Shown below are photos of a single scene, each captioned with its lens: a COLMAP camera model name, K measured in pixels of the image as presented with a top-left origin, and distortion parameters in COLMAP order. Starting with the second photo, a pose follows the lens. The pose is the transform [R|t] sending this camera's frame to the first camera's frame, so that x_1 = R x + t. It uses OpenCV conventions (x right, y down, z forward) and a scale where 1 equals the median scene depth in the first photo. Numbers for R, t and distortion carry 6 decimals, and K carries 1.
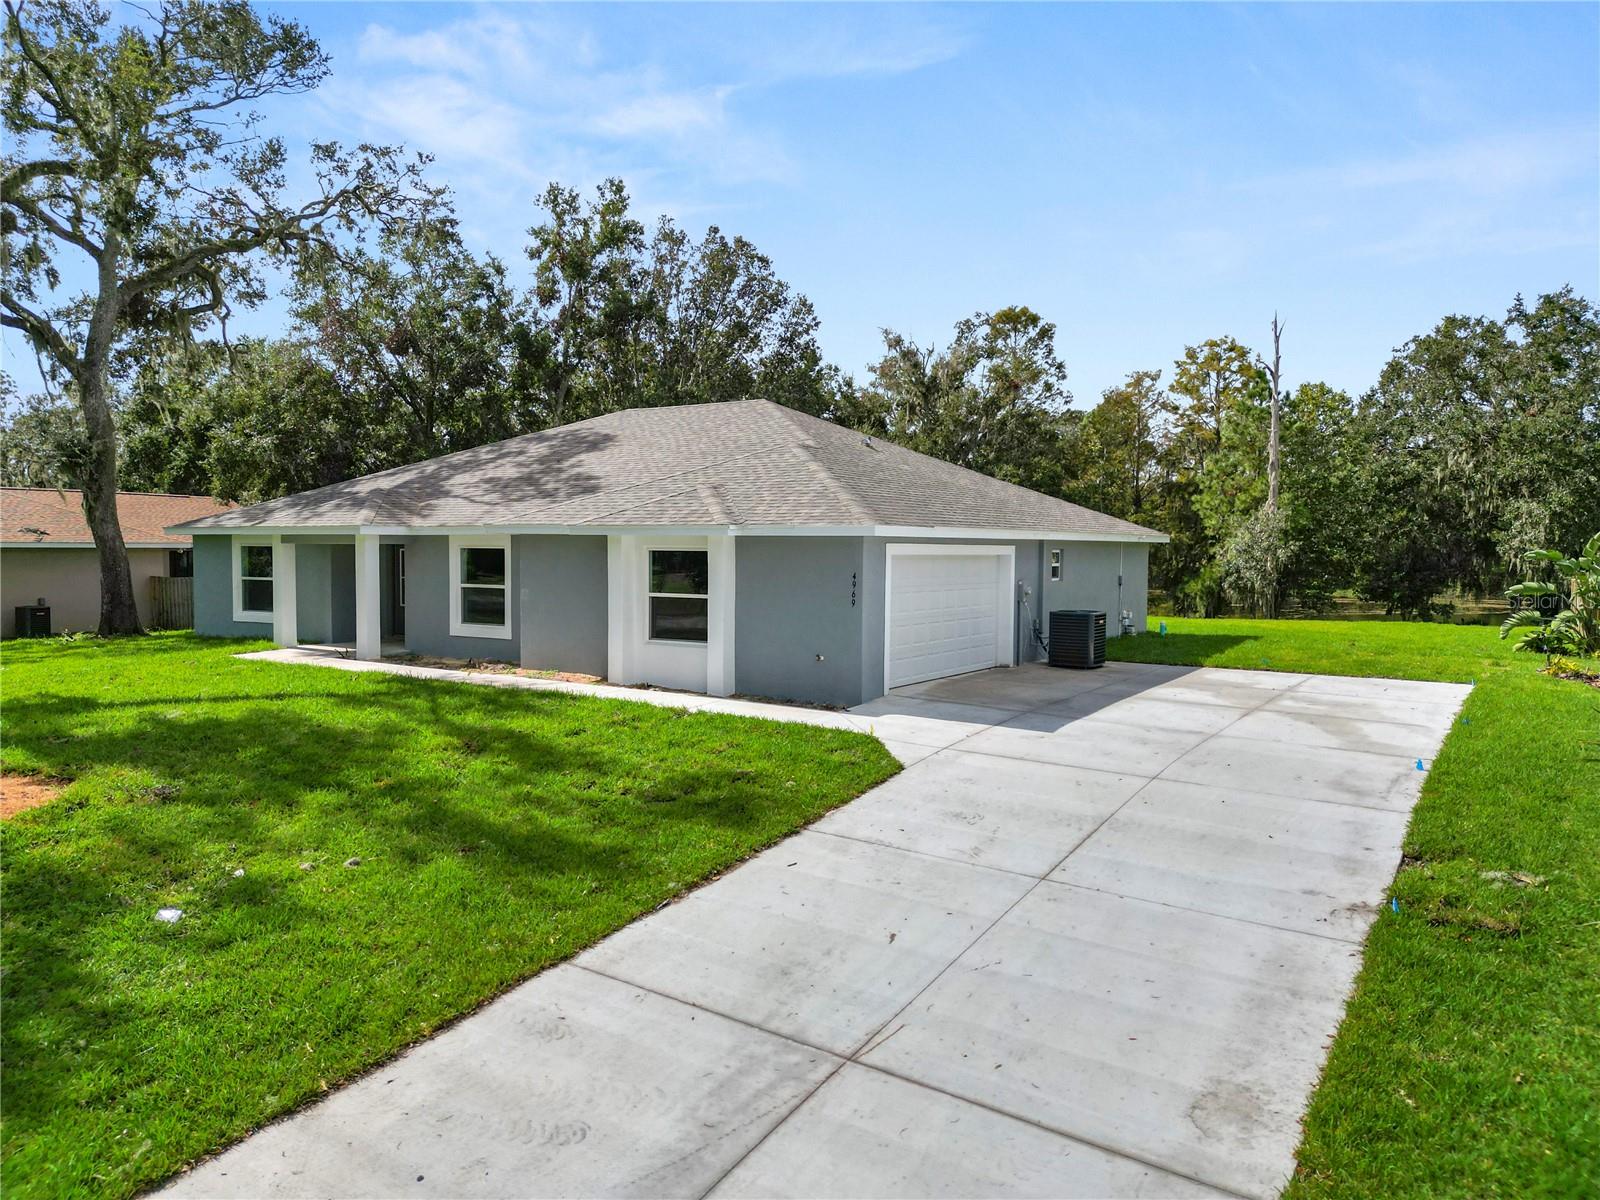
lens RADIAL K [[1120.6, 0, 800.0], [0, 1120.6, 600.0], [0, 0, 1]] dist [0.071630, -0.070726]
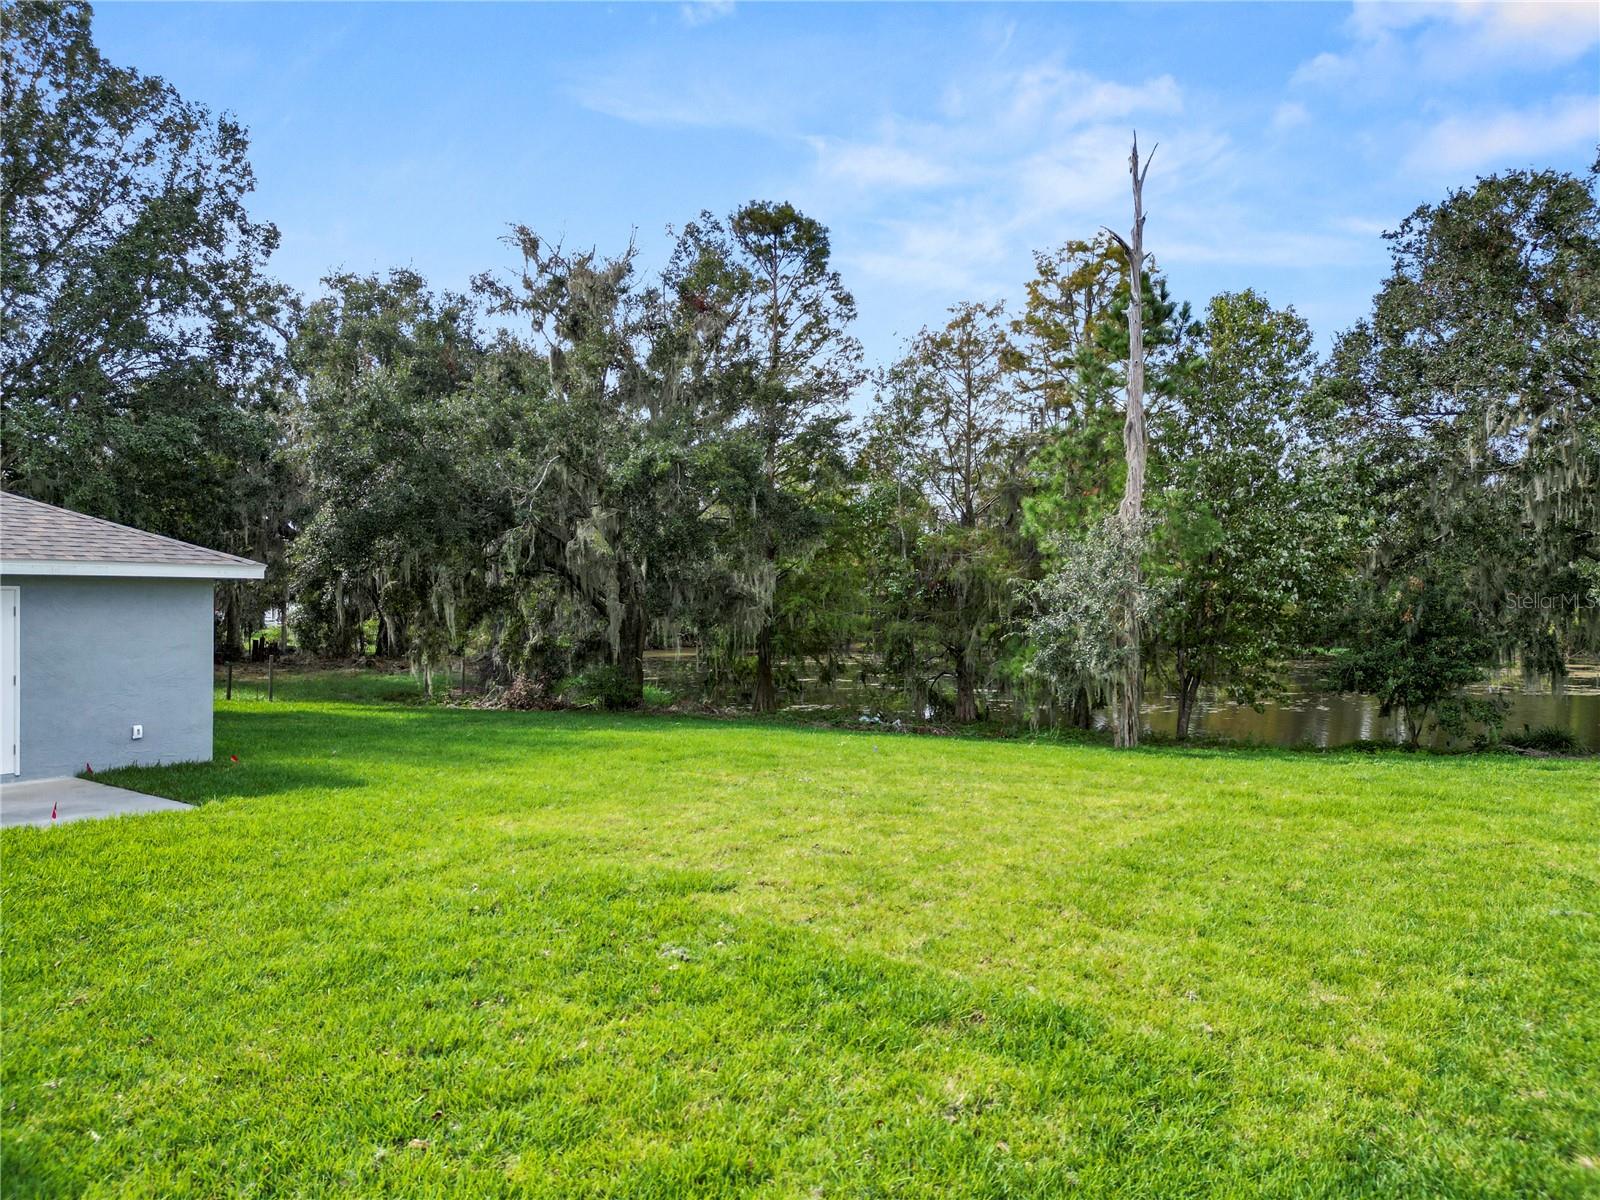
lens RADIAL K [[1120.6, 0, 800.0], [0, 1120.6, 600.0], [0, 0, 1]] dist [0.071630, -0.070726]
pose [[0.998738, -0.003600, -0.050088, 0.333634], [0.001228, 0.998880, -0.047290, -0.020733], [0.050202, 0.047169, 0.997625, 0.556790]]
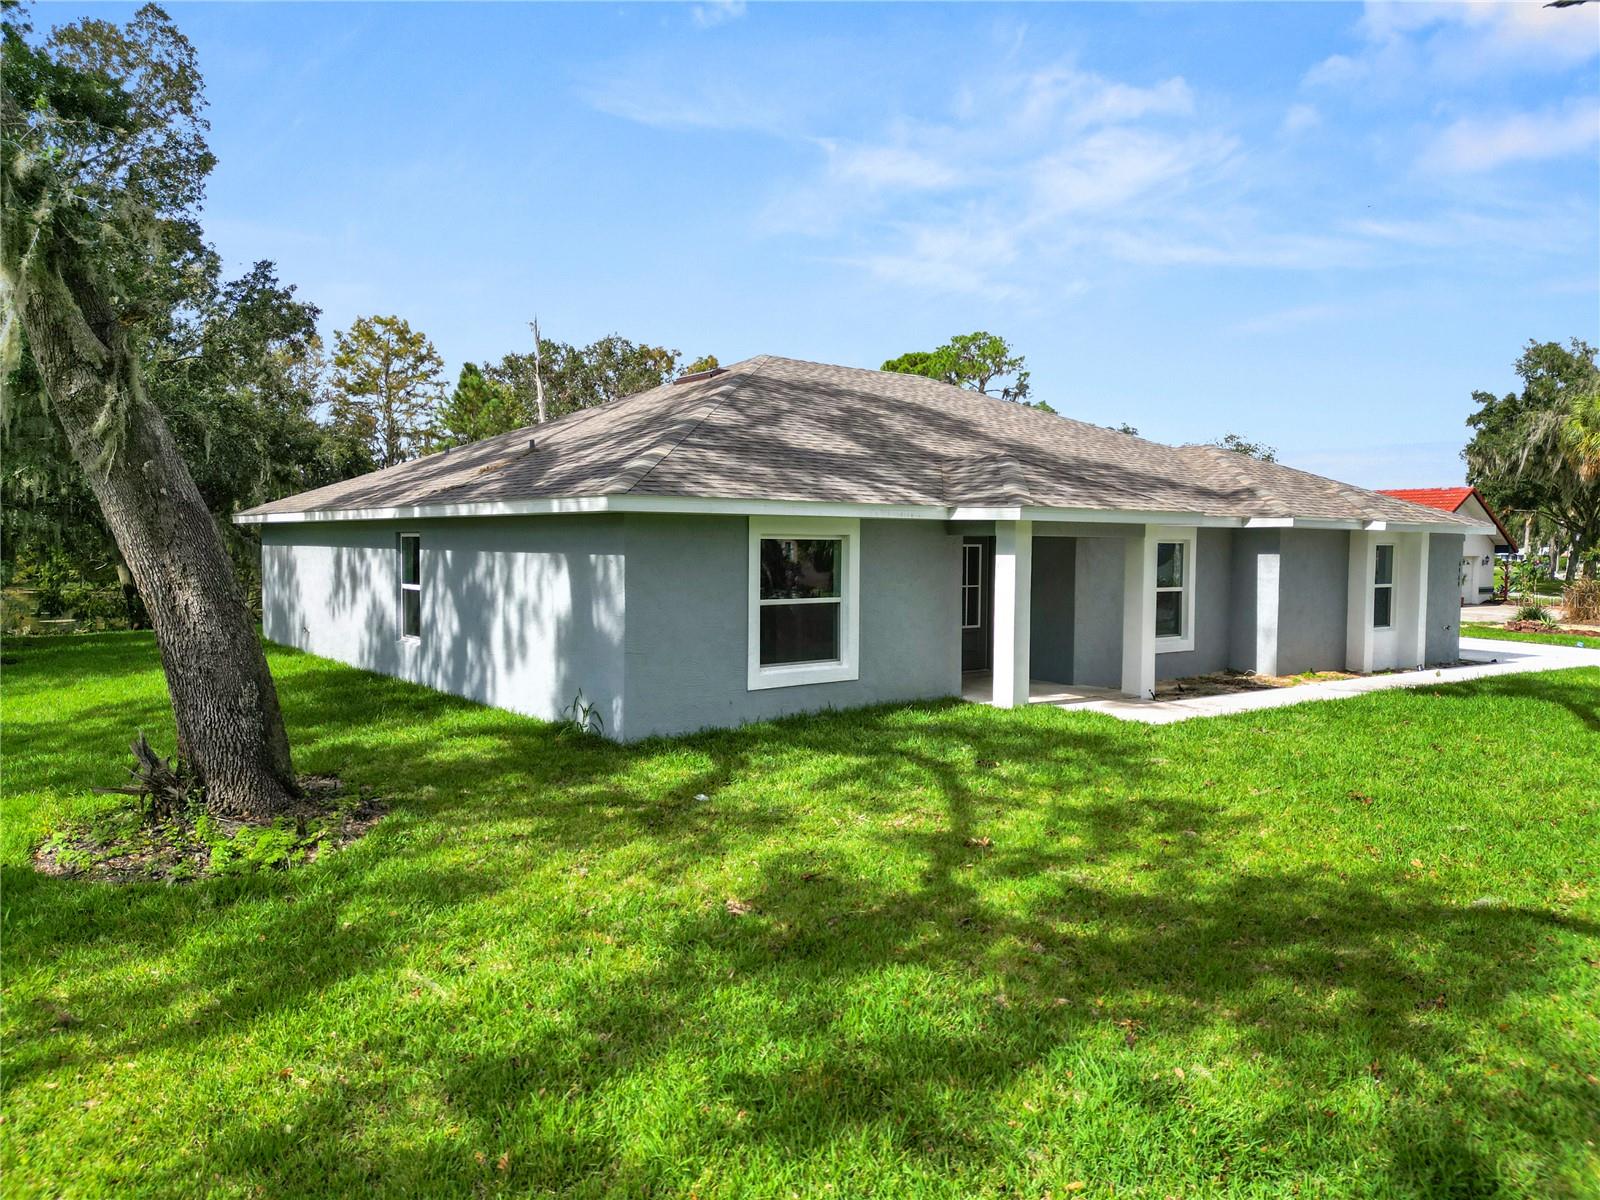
lens RADIAL K [[1120.6, 0, 800.0], [0, 1120.6, 600.0], [0, 0, 1]] dist [0.071630, -0.070726]
pose [[0.286025, -0.065503, 0.955981, -0.427337], [0.039425, 0.997620, 0.056561, -0.023650], [-0.957411, 0.021511, 0.287927, 0.410689]]
